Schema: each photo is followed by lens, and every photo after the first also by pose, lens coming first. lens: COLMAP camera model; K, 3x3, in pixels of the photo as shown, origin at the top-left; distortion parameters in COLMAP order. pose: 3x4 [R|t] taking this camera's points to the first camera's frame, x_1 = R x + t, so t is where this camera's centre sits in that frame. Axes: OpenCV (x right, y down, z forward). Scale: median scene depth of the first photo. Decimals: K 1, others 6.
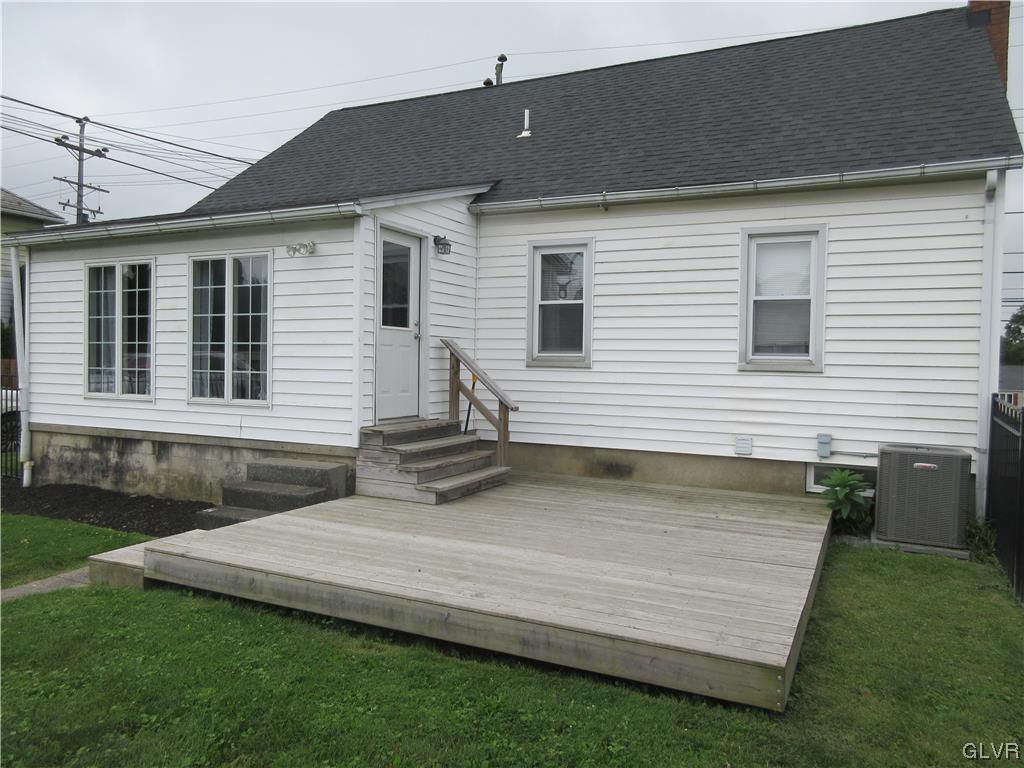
lens RADIAL K [[756.6, 0, 513.1], [0, 756.6, 388.2], [0, 0, 1]] dist [0.006456, 0.001559]
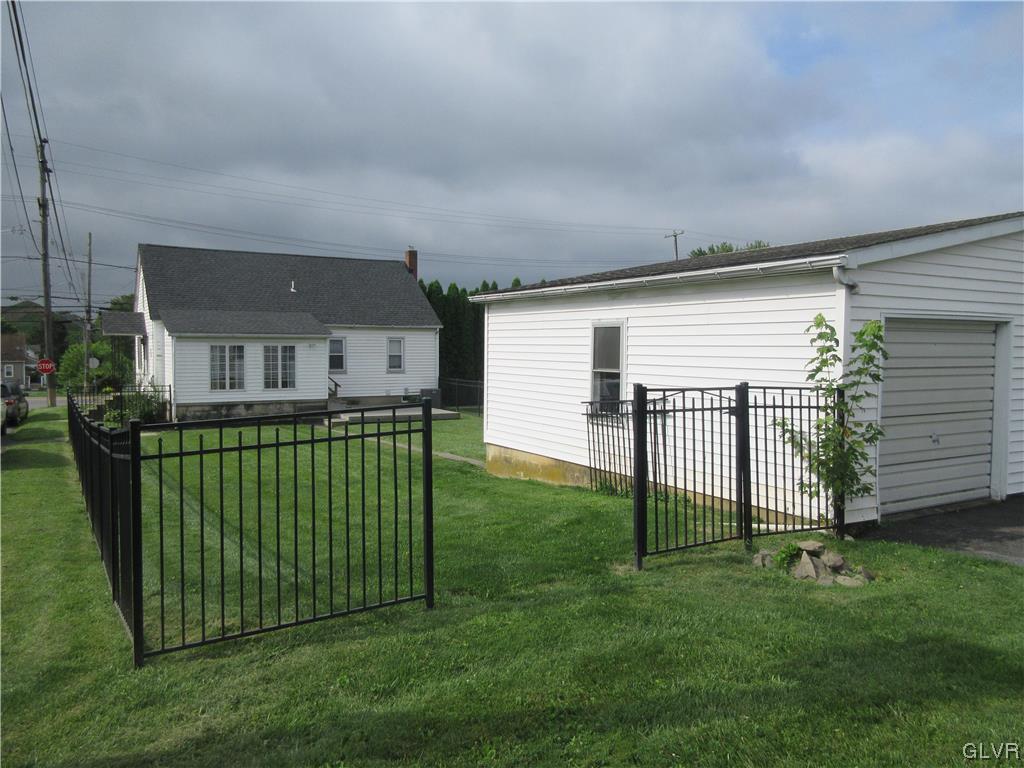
lens RADIAL K [[756.6, 0, 512.3], [0, 756.6, 384.6], [0, 0, 1]] dist [0.006456, 0.001559]
pose [[0.547740, -0.055786, 0.834787, -2.419010], [0.028381, 0.998439, 0.048100, -0.123920], [-0.836167, -0.002654, 0.548468, -1.552017]]
